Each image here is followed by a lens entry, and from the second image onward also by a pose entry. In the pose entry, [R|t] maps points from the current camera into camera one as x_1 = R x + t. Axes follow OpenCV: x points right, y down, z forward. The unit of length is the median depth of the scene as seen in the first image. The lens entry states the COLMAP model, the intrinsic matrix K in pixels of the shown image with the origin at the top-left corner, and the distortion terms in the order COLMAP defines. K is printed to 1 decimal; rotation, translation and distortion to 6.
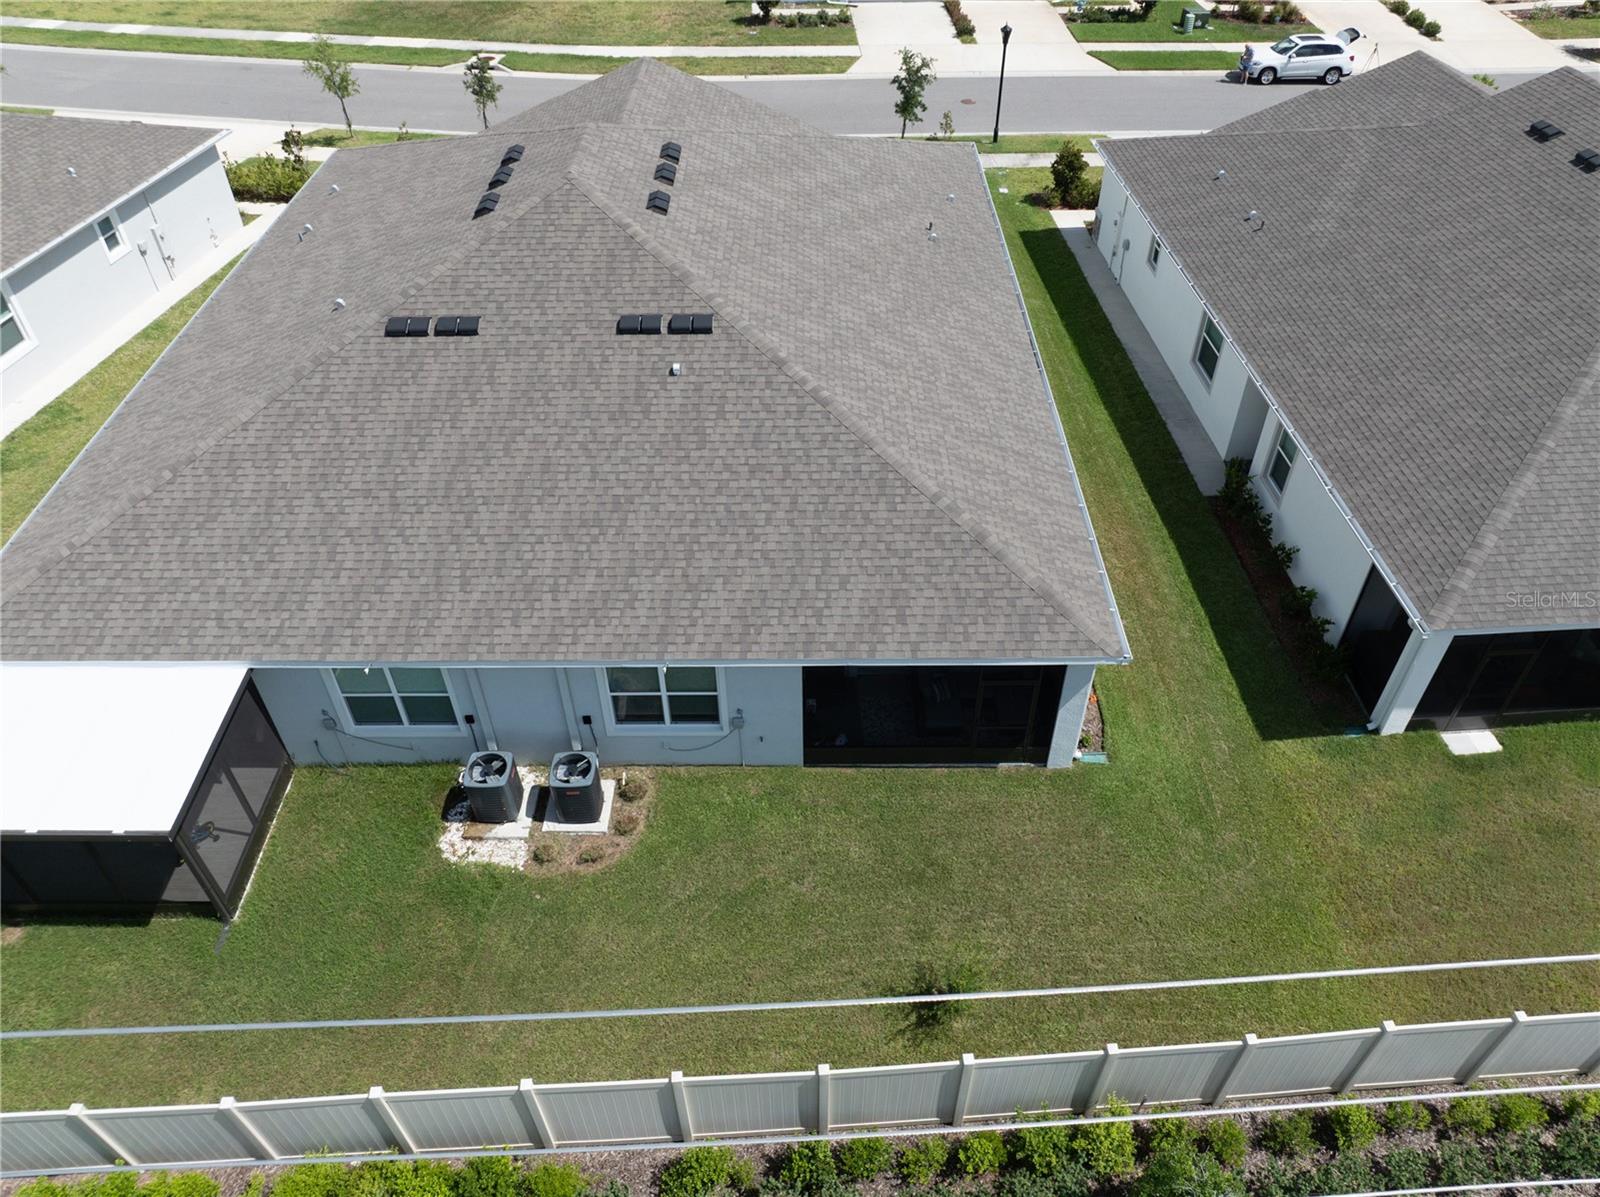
lens RADIAL K [[1126.7, 0, 822.1], [0, 1126.7, 599.0], [0, 0, 1]] dist [-0.035638, -0.003515]
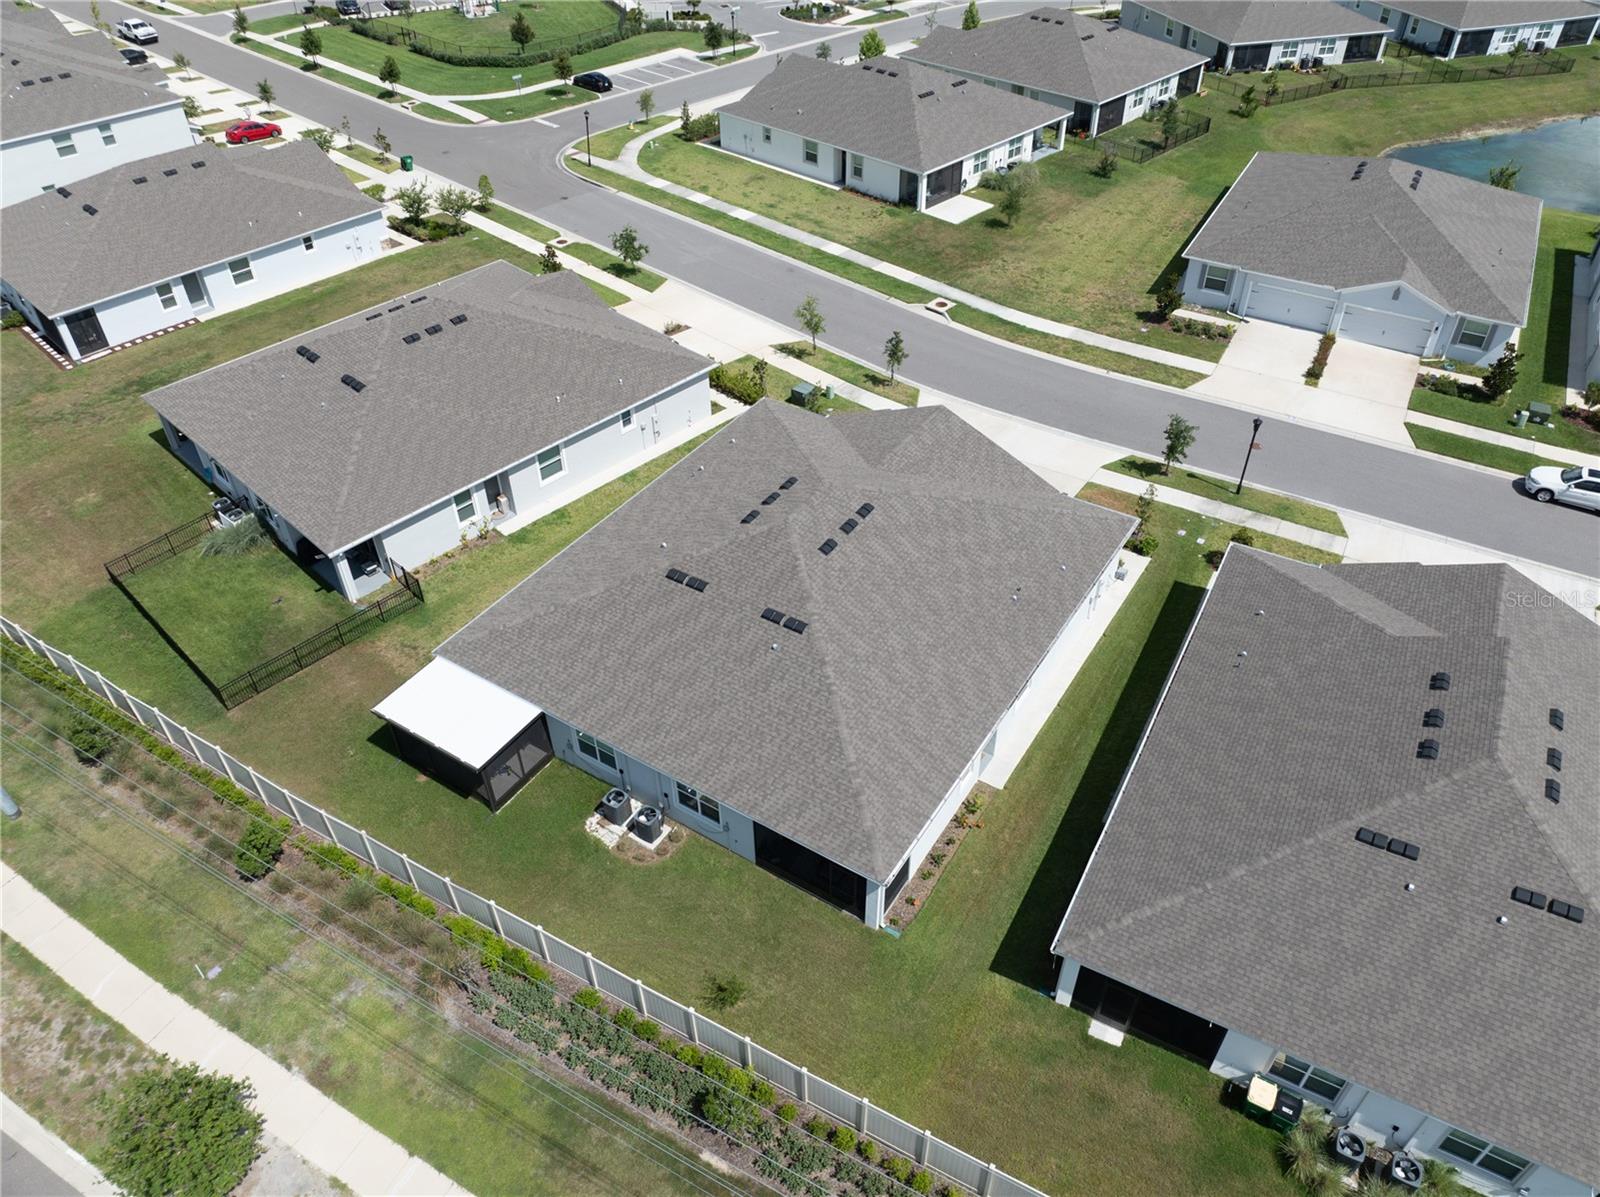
lens RADIAL K [[1126.7, 0, 822.1], [0, 1126.7, 599.0], [0, 0, 1]] dist [-0.035638, -0.003515]
pose [[0.843712, 0.347029, -0.409538, 0.688872], [-0.362447, 0.931047, 0.042240, -0.383622], [0.395958, 0.112797, 0.911315, -0.729468]]
